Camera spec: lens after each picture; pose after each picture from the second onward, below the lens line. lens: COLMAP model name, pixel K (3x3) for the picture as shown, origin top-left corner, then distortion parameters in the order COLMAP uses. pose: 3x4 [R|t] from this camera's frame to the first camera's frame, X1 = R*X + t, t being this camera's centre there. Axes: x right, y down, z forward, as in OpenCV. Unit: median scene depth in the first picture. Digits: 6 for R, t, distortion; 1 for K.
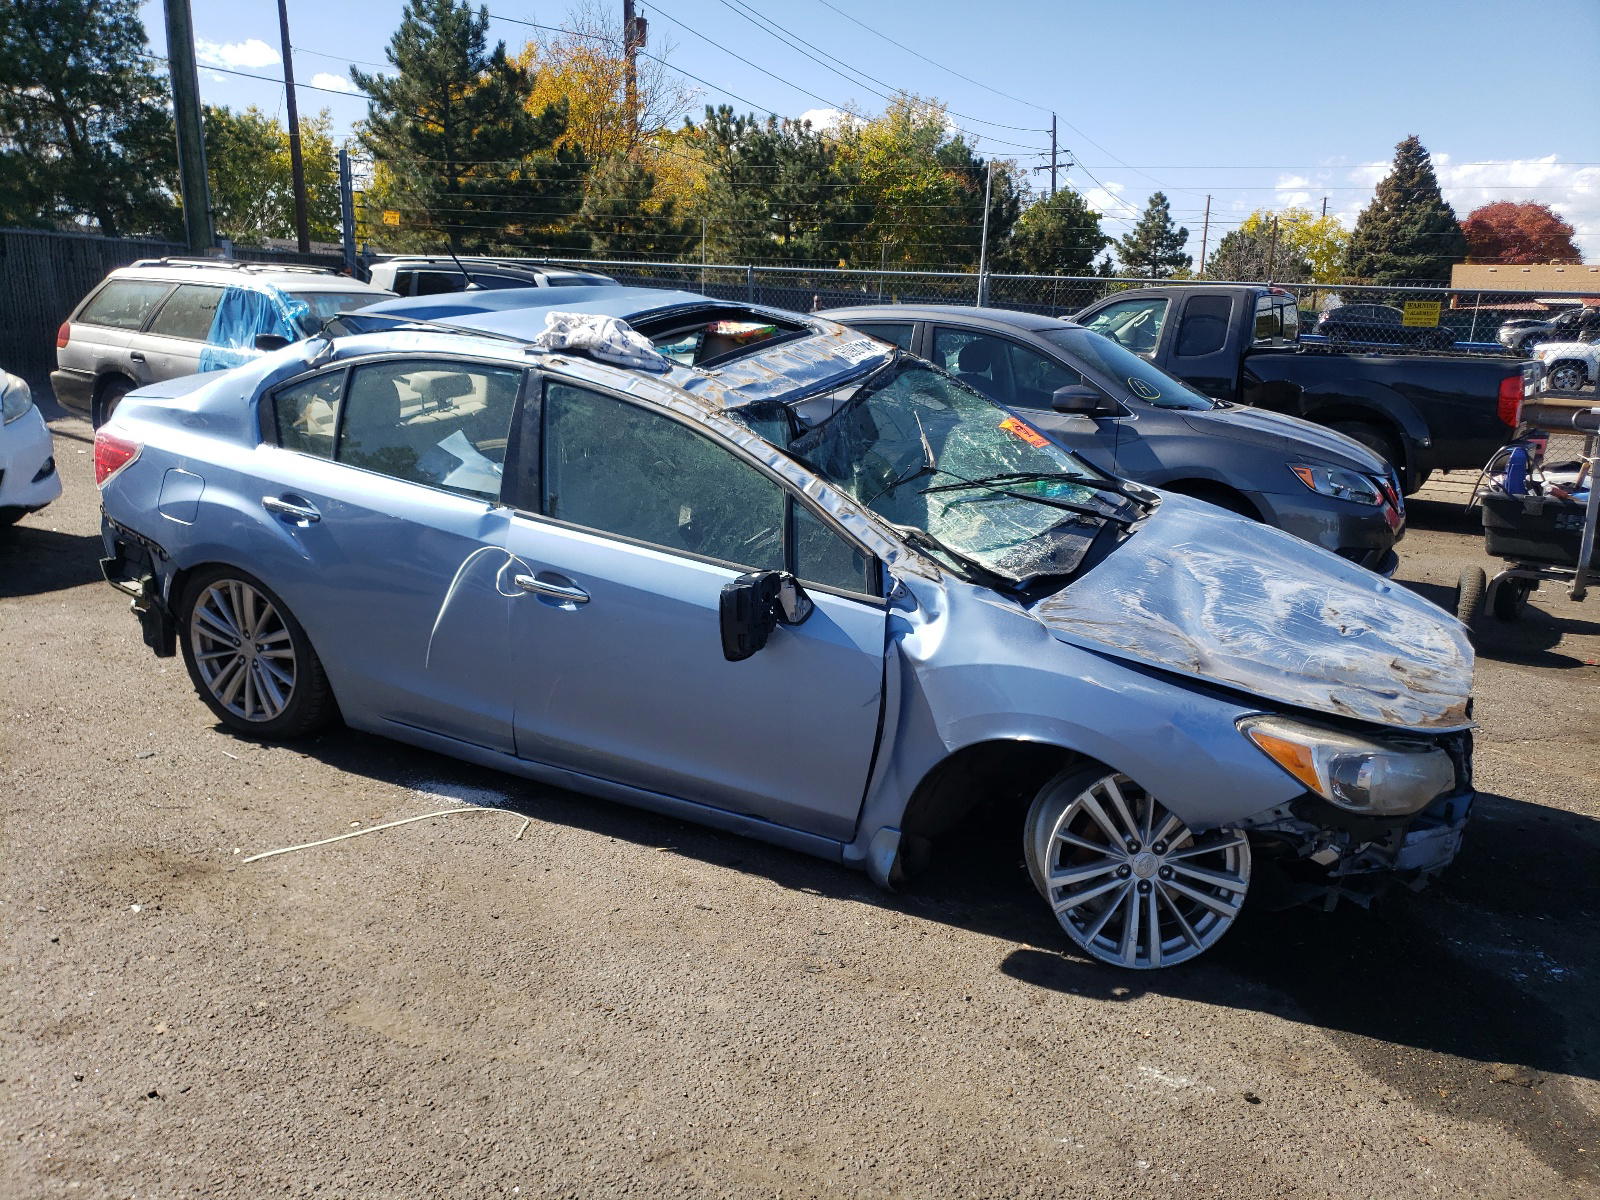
lens RADIAL K [[1195.1, 0, 802.5], [0, 1195.1, 600.9], [0, 0, 1]] dist [0.009015, 0.011675]
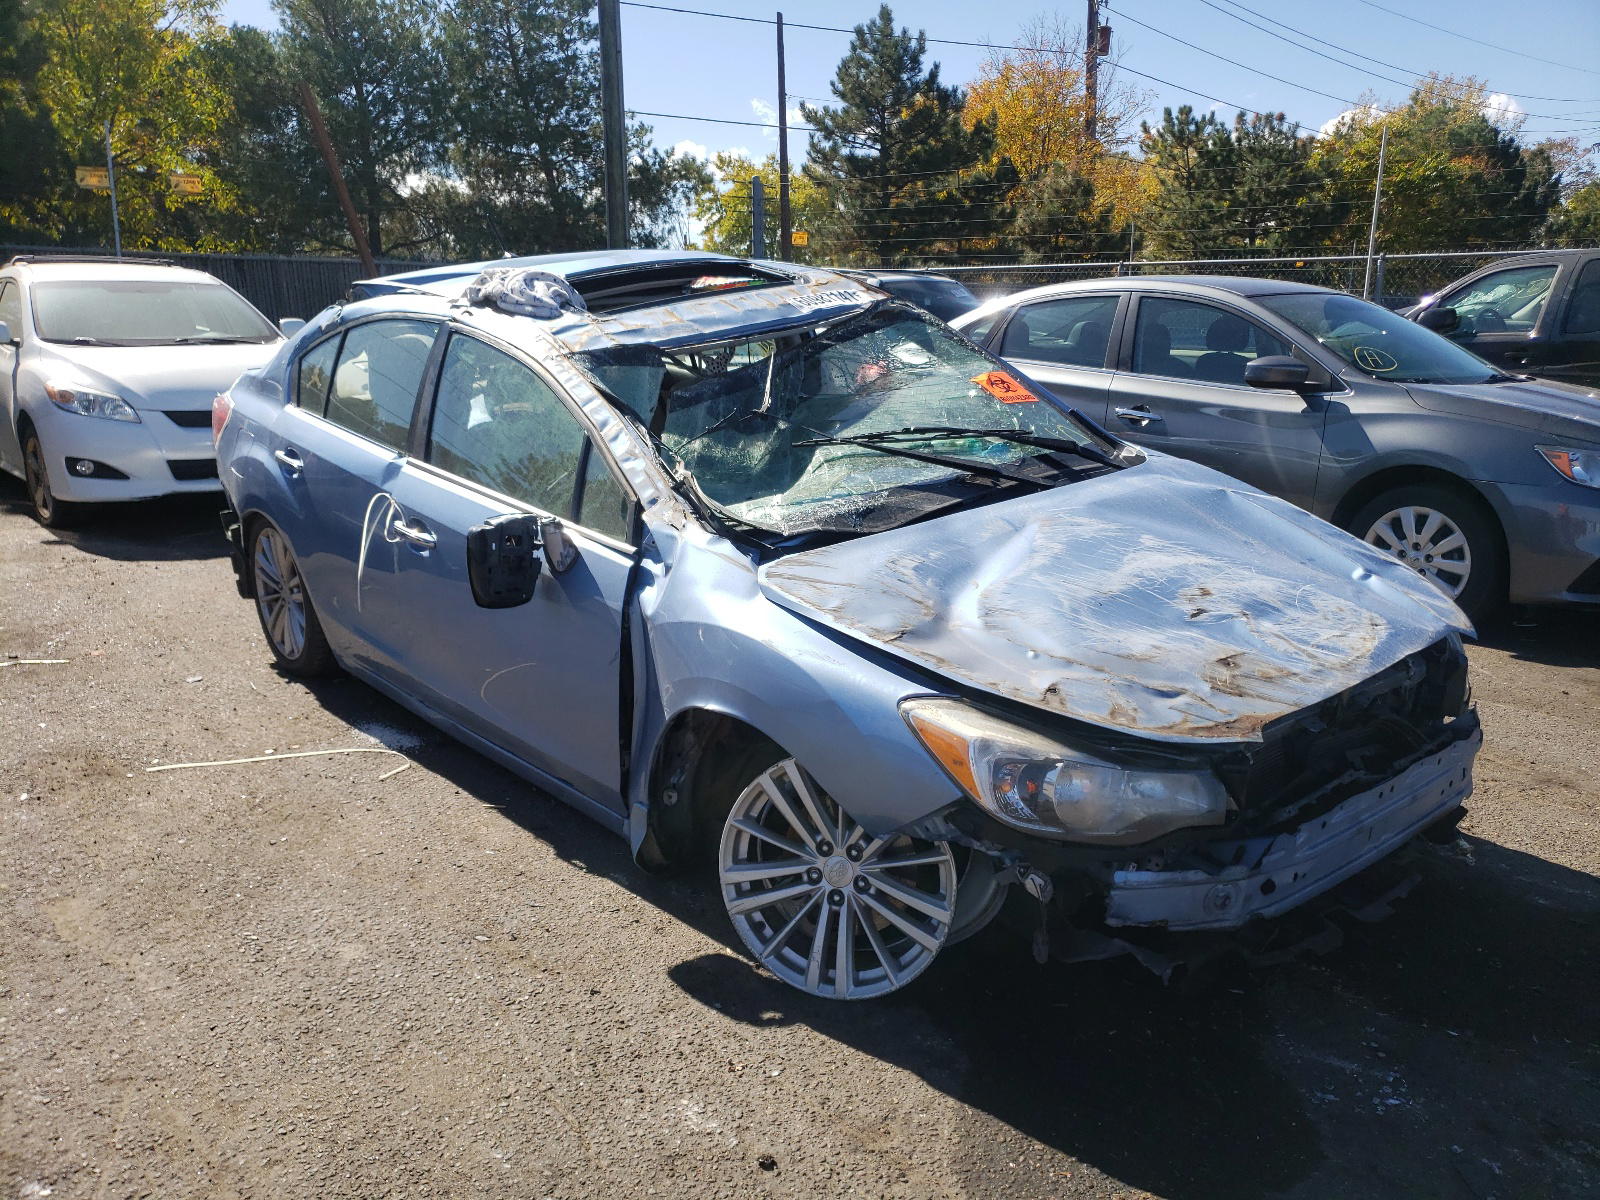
lens RADIAL K [[1195.1, 0, 802.5], [0, 1195.1, 600.9], [0, 0, 1]] dist [0.009015, 0.011675]
pose [[0.934560, 0.050143, -0.352254, 0.226700], [-0.054463, 0.998513, -0.002360, 0.015088], [0.351612, 0.021390, 0.935902, 0.087503]]
